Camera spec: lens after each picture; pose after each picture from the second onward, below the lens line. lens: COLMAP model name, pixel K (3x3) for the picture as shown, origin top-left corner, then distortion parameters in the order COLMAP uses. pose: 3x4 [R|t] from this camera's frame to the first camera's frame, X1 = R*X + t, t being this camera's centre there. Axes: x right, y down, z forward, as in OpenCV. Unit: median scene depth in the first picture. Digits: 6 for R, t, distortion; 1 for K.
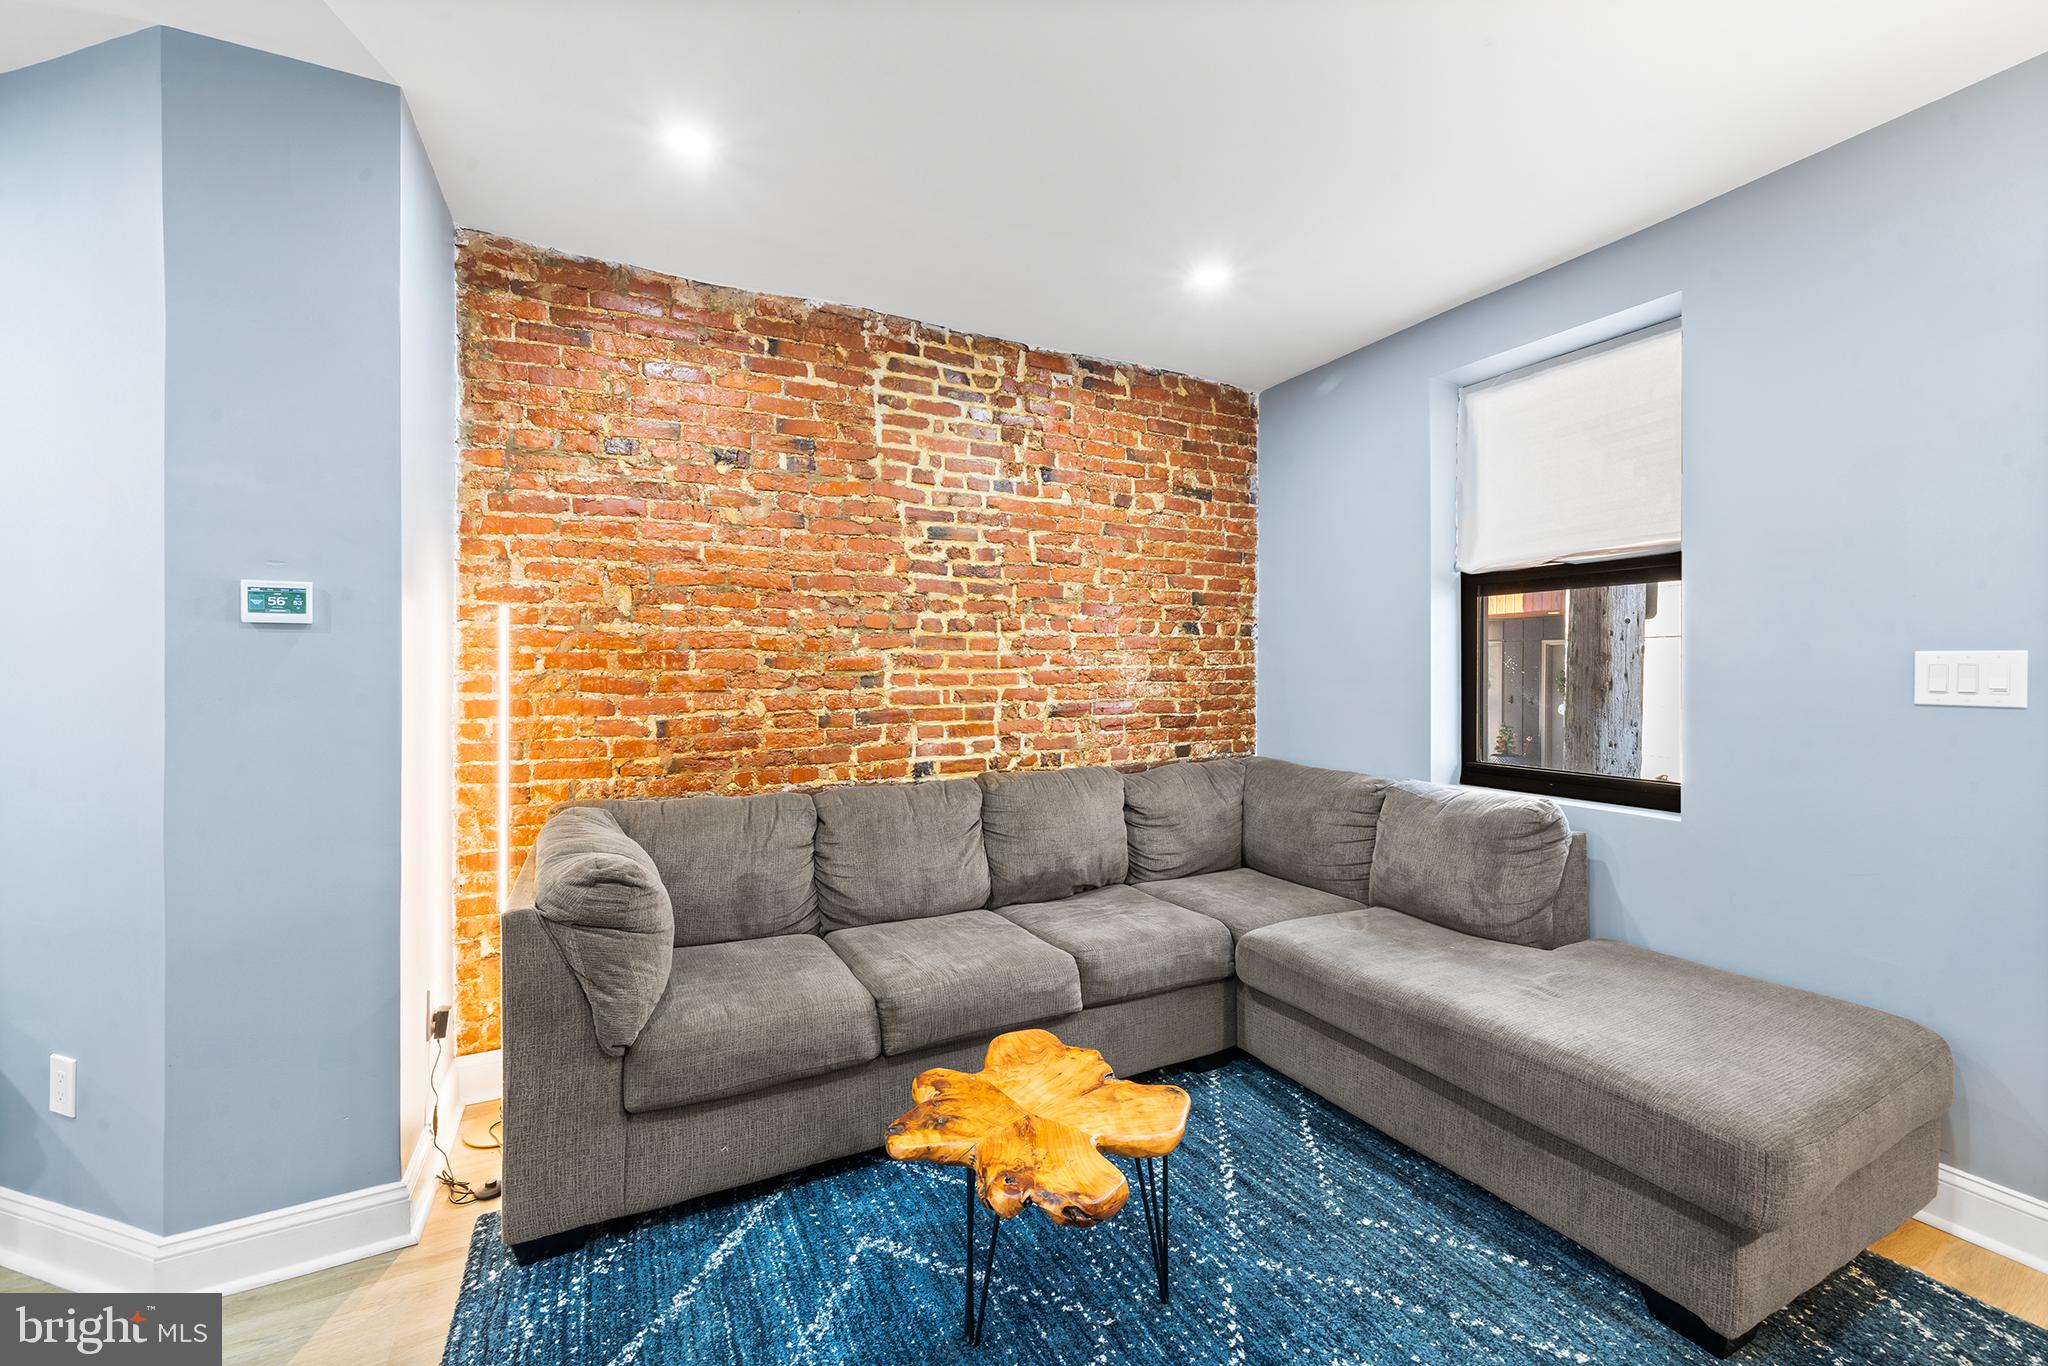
lens RADIAL K [[822.2, 0, 1016.1], [0, 822.2, 675.8], [0, 0, 1]] dist [-0.000888, -0.000097]
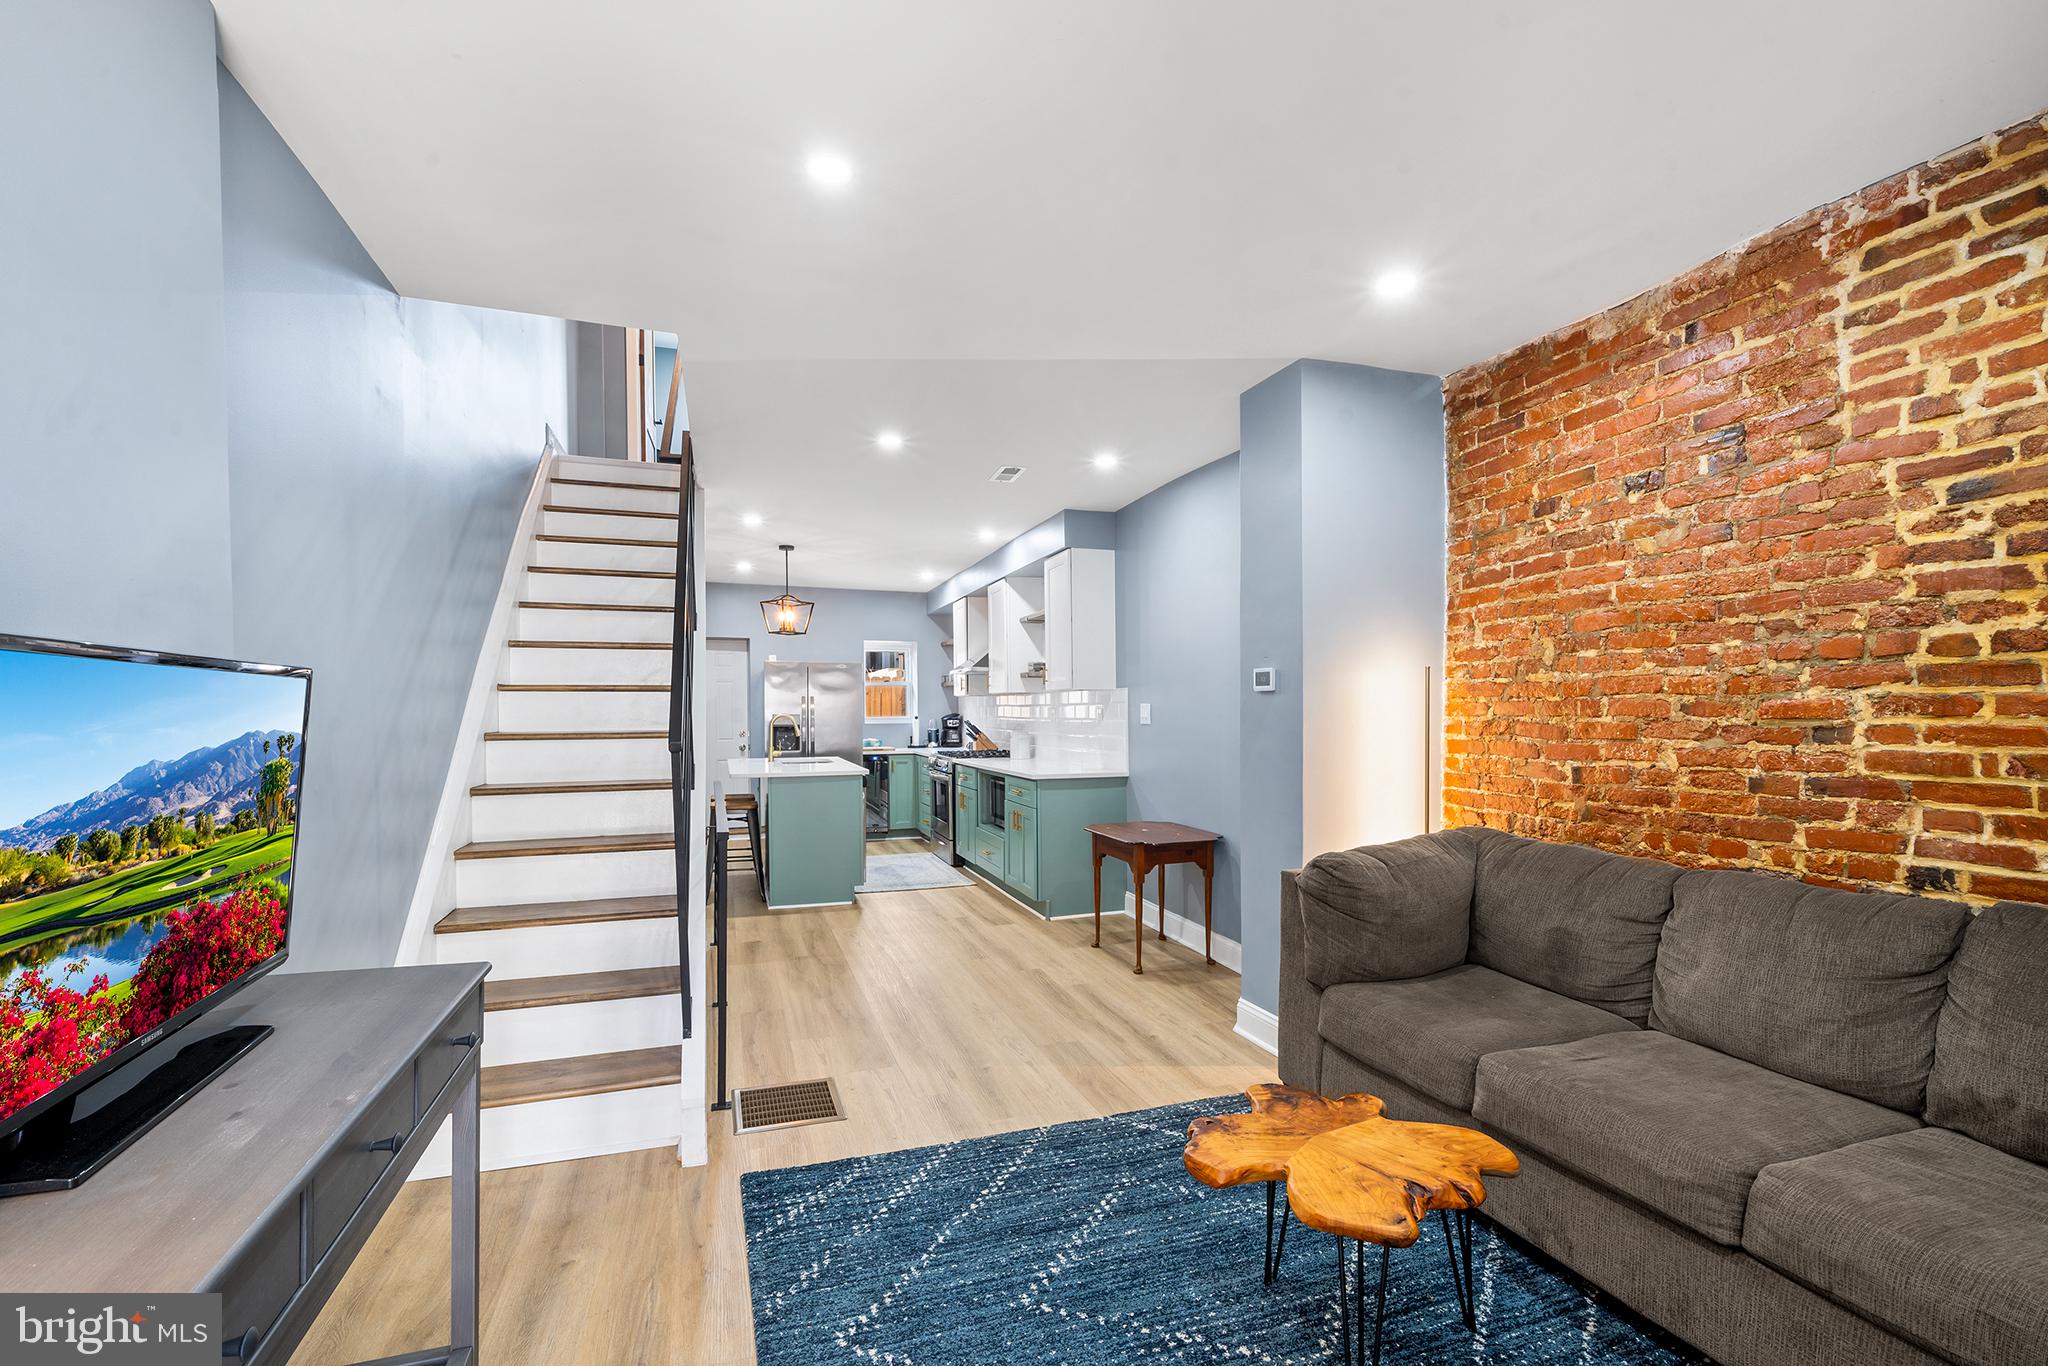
lens RADIAL K [[874.4, 0, 1023.2], [0, 874.4, 716.8], [0, 0, 1]] dist [-0.002446, -0.000078]
pose [[-0.123203, 0.009504, -0.992336, 0.626011], [-0.000986, 0.999952, 0.009699, -0.014443], [0.992381, 0.002173, -0.123188, 0.399798]]
